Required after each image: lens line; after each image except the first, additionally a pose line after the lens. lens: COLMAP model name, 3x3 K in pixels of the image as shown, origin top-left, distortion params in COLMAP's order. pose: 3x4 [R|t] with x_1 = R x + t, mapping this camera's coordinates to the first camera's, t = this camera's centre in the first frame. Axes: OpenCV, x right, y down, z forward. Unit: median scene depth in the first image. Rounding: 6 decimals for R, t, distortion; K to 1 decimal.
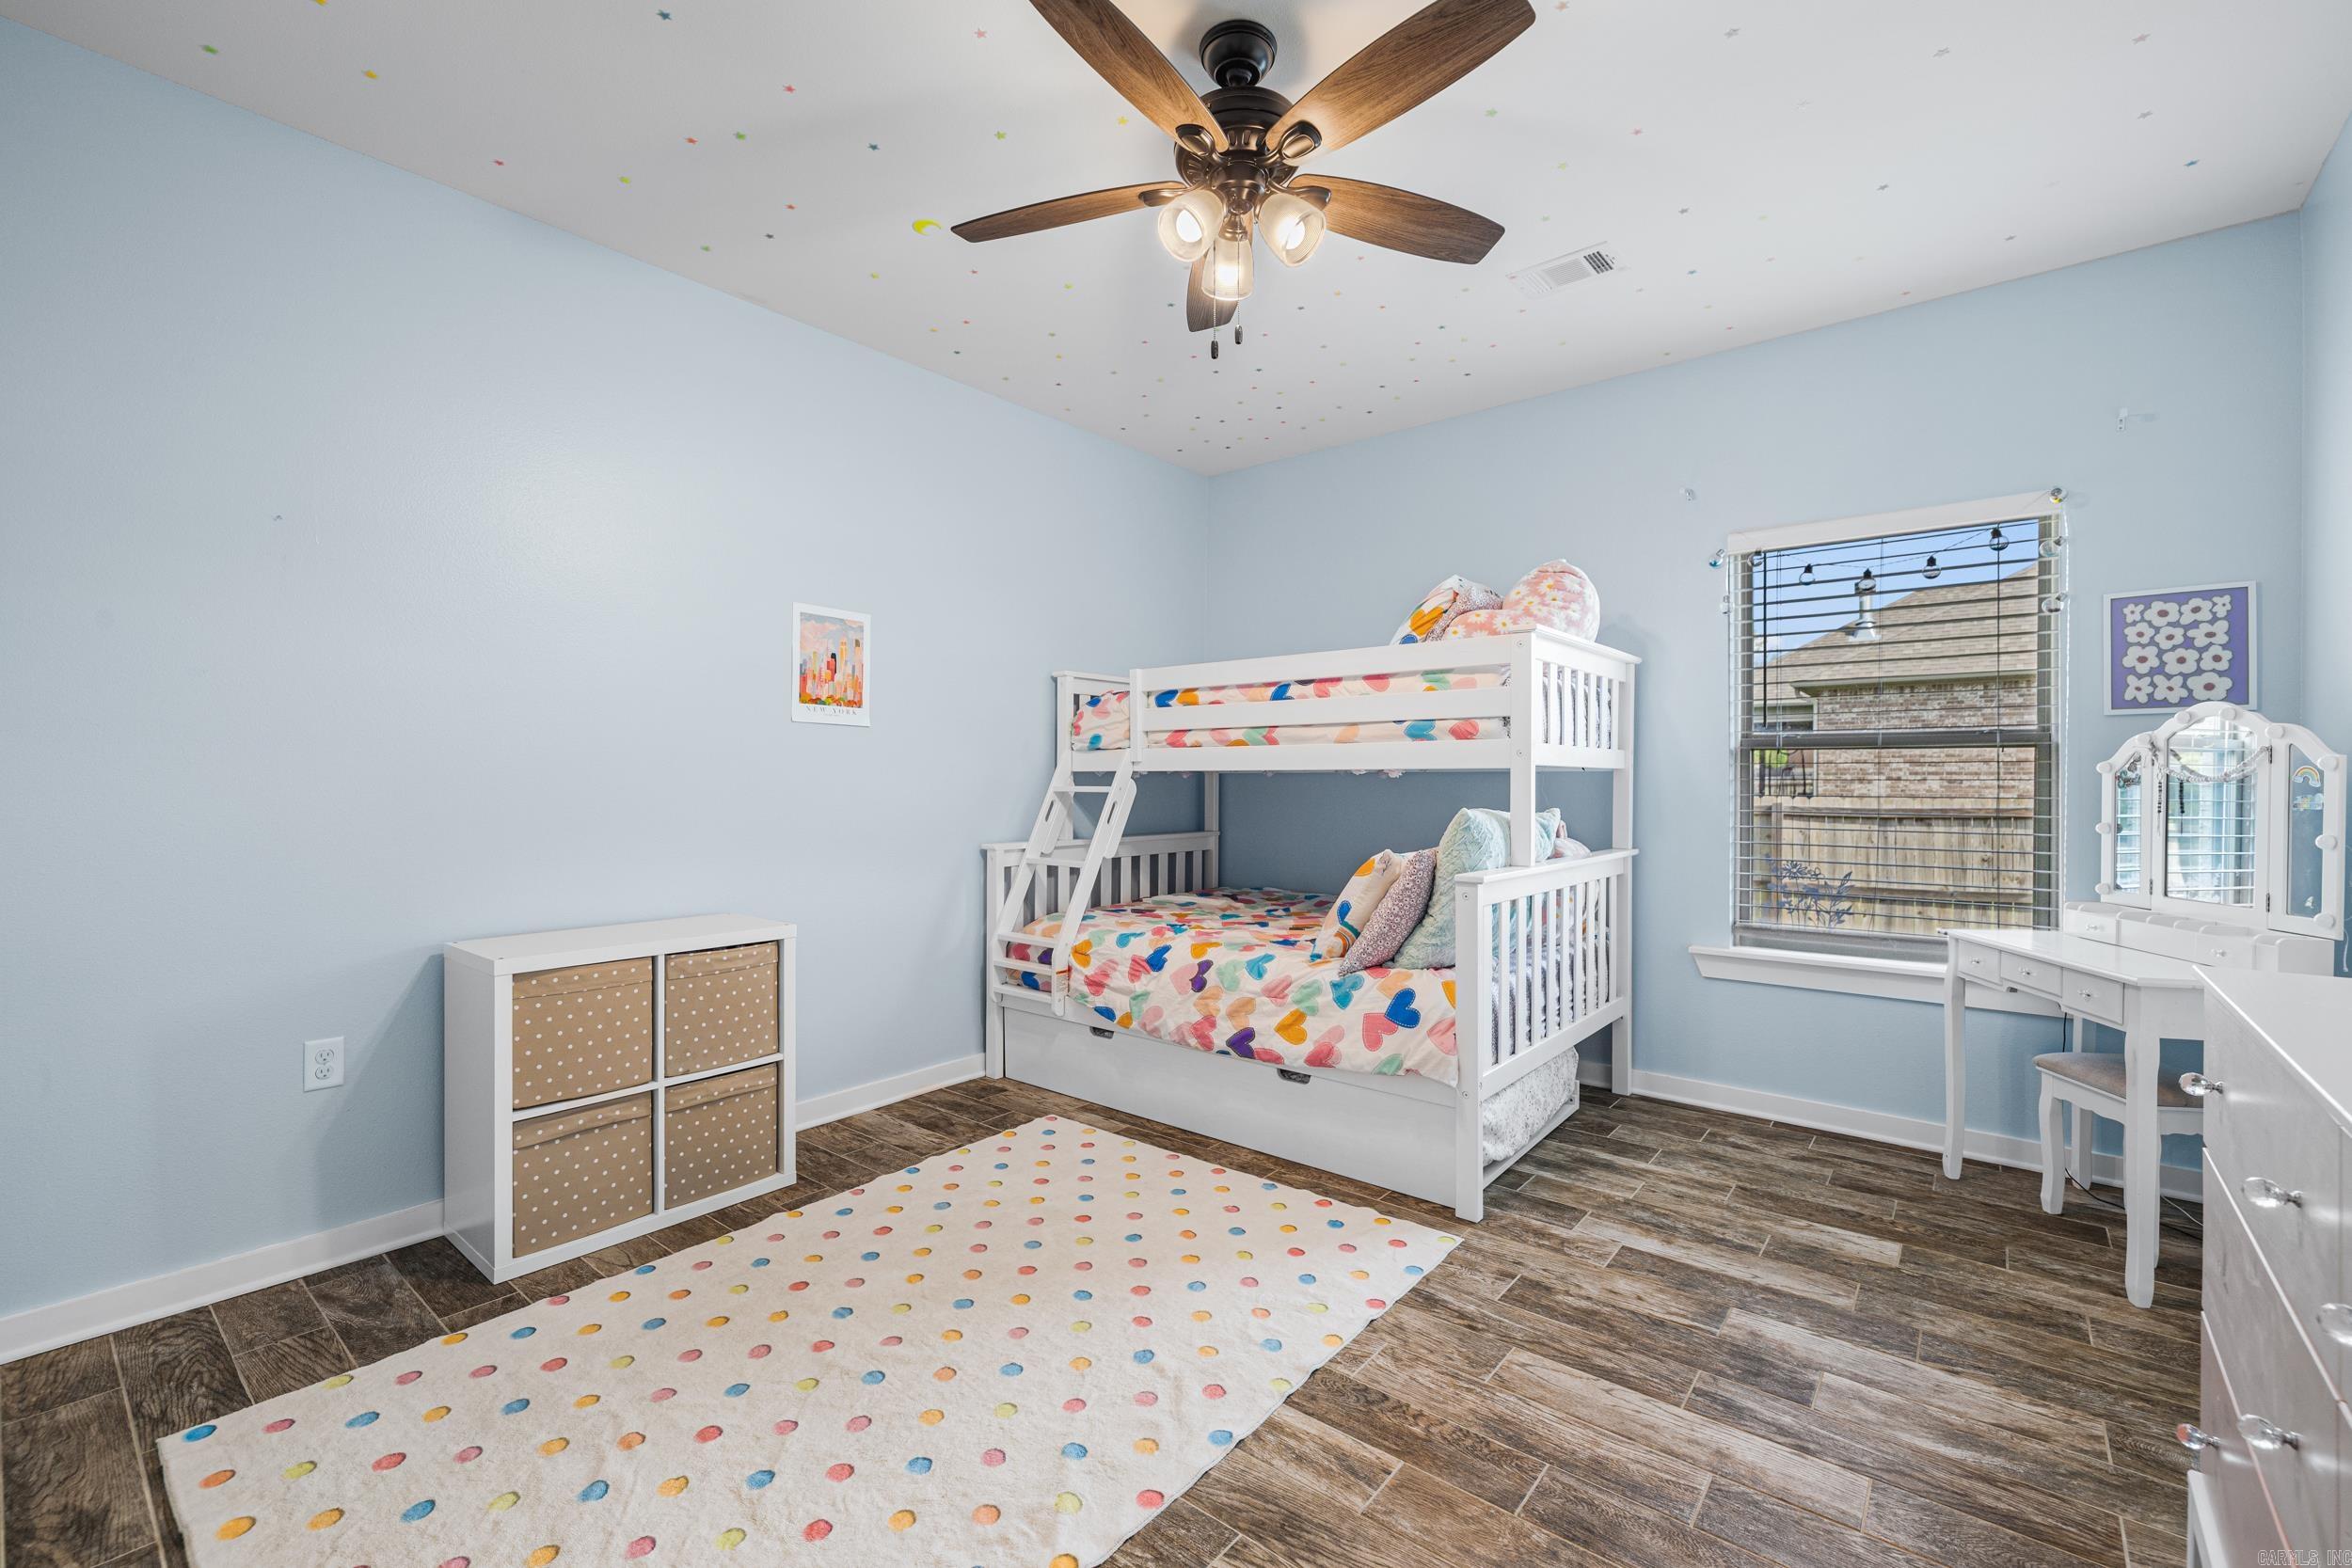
lens RADIAL K [[996.9, 0, 1168.6], [0, 996.9, 782.1], [0, 0, 1]] dist [-0.000966, 0.000650]
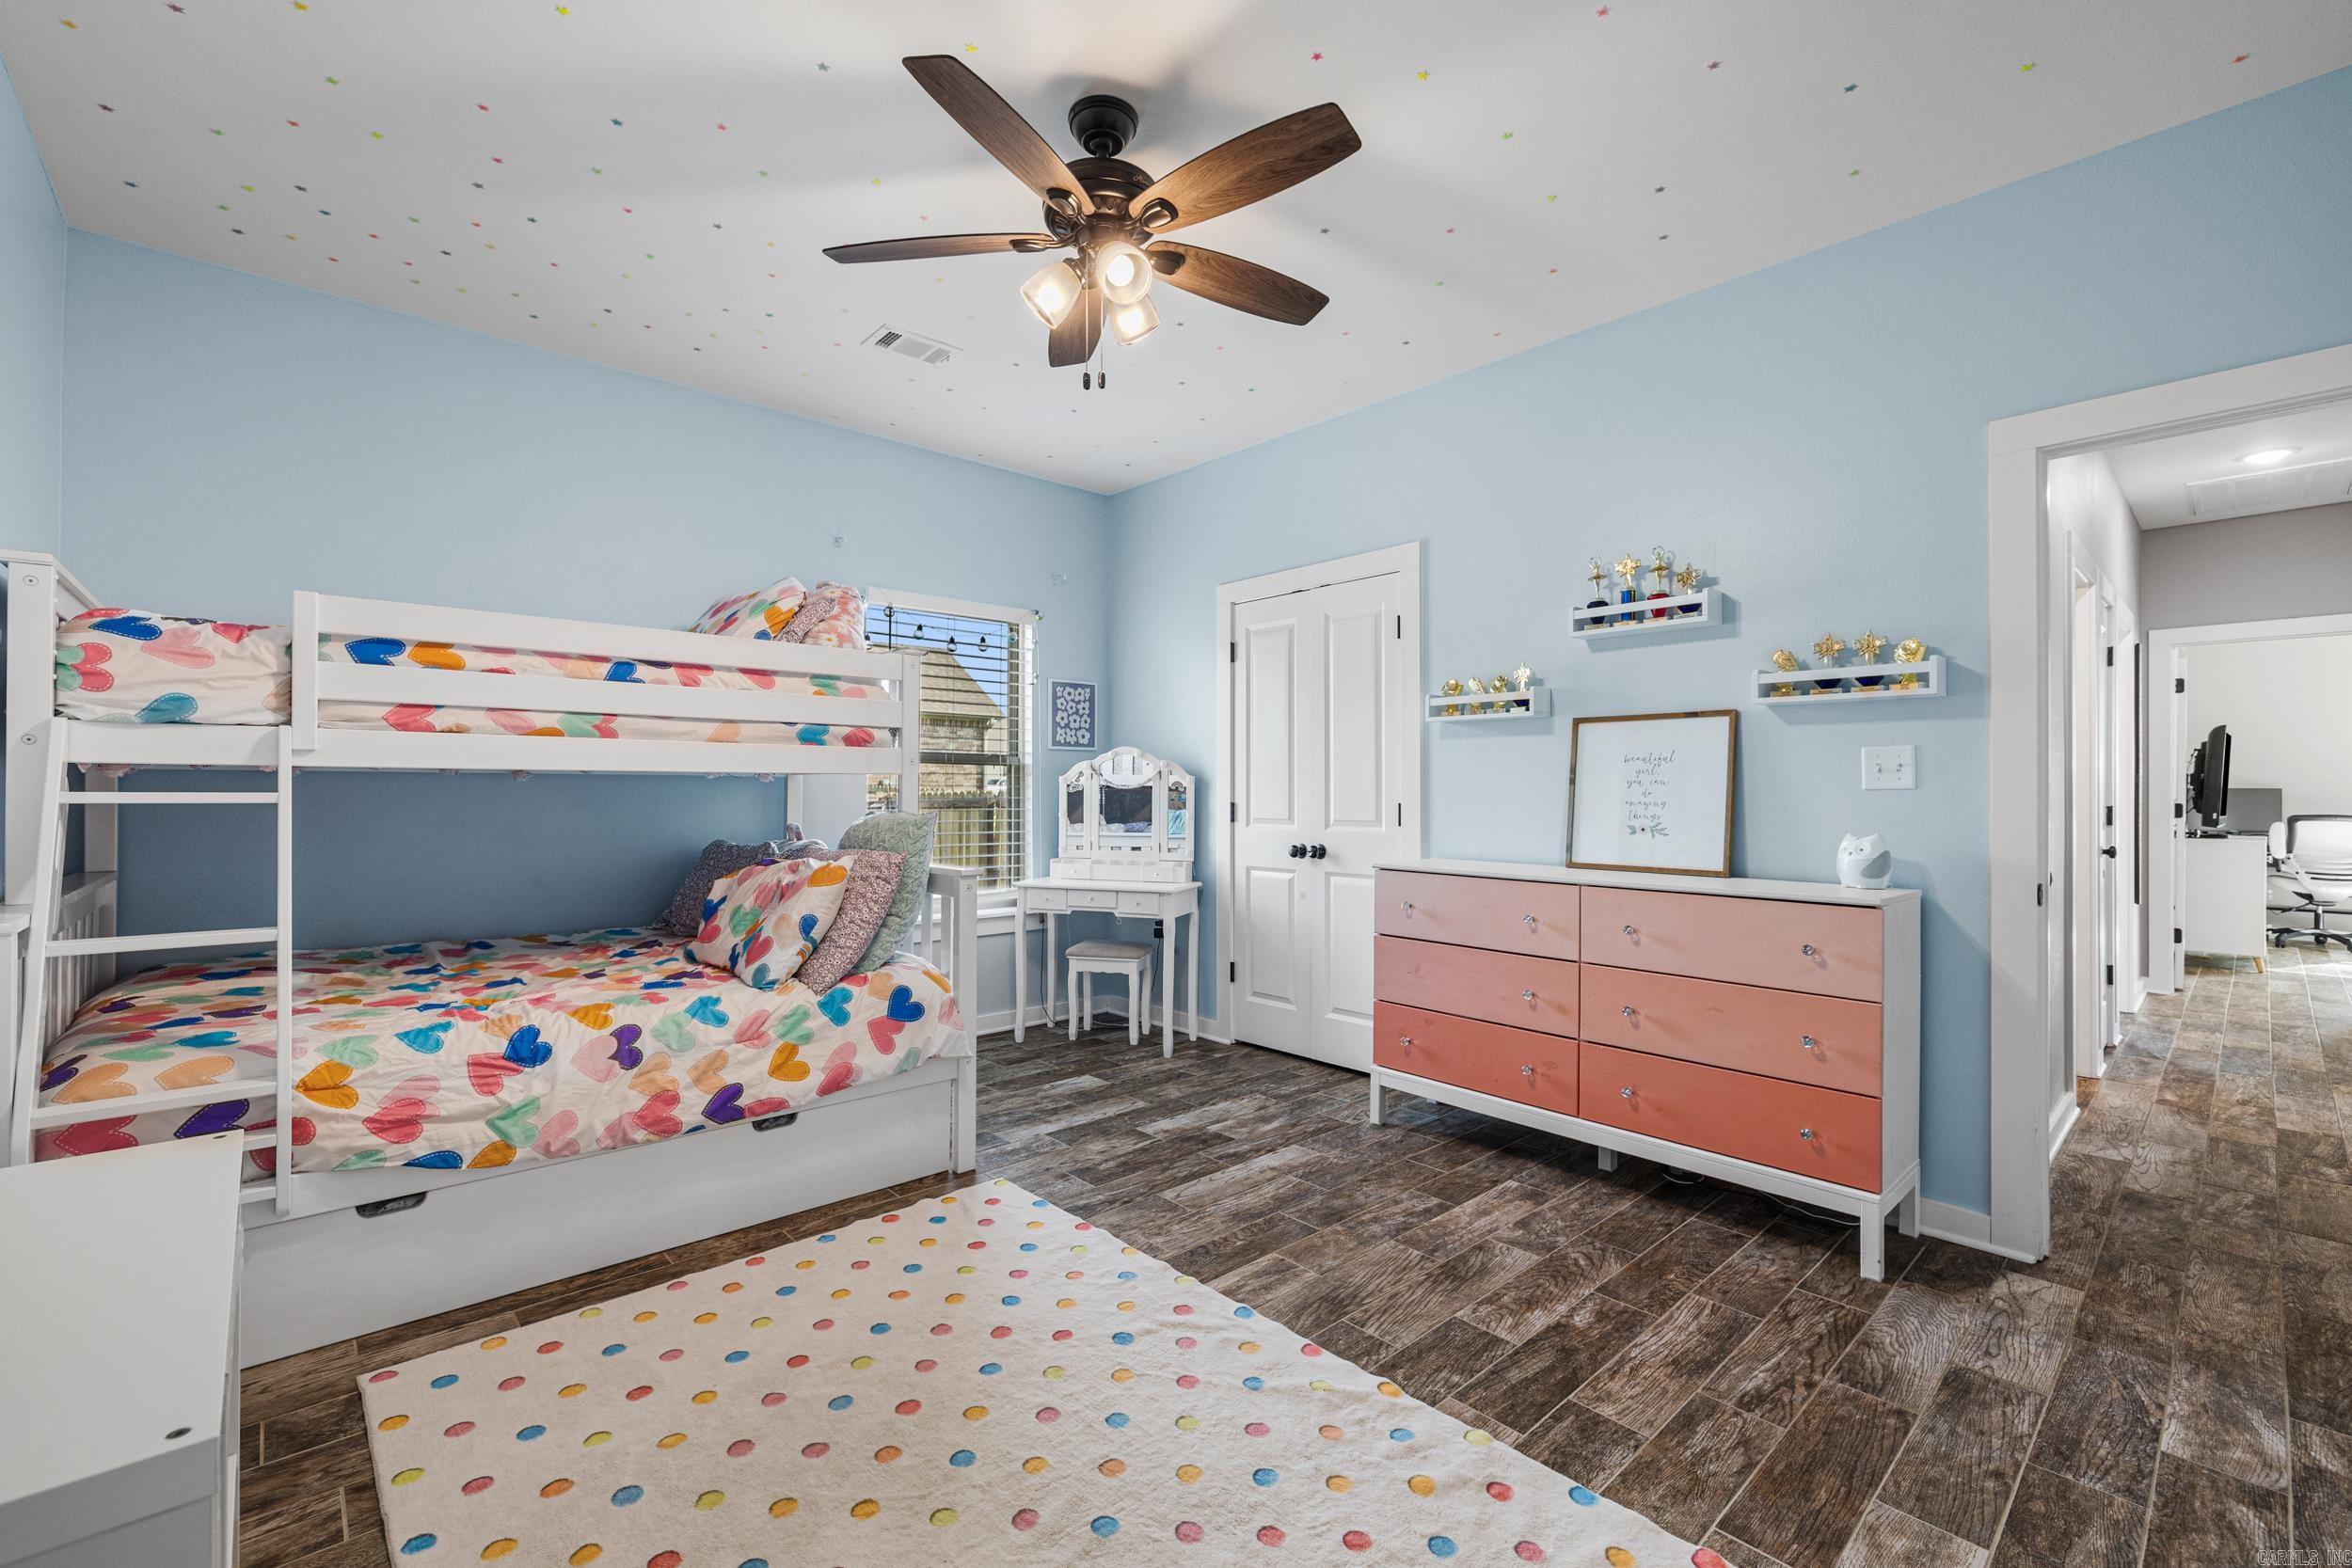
lens RADIAL K [[996.9, 0, 1168.9], [0, 996.9, 788.6], [0, 0, 1]] dist [-0.000966, 0.000650]
pose [[0.134622, 0.000437, 0.990897, -0.750282], [-0.004435, 0.999990, 0.000161, -0.000400], [-0.990887, -0.004416, 0.134622, 0.579955]]
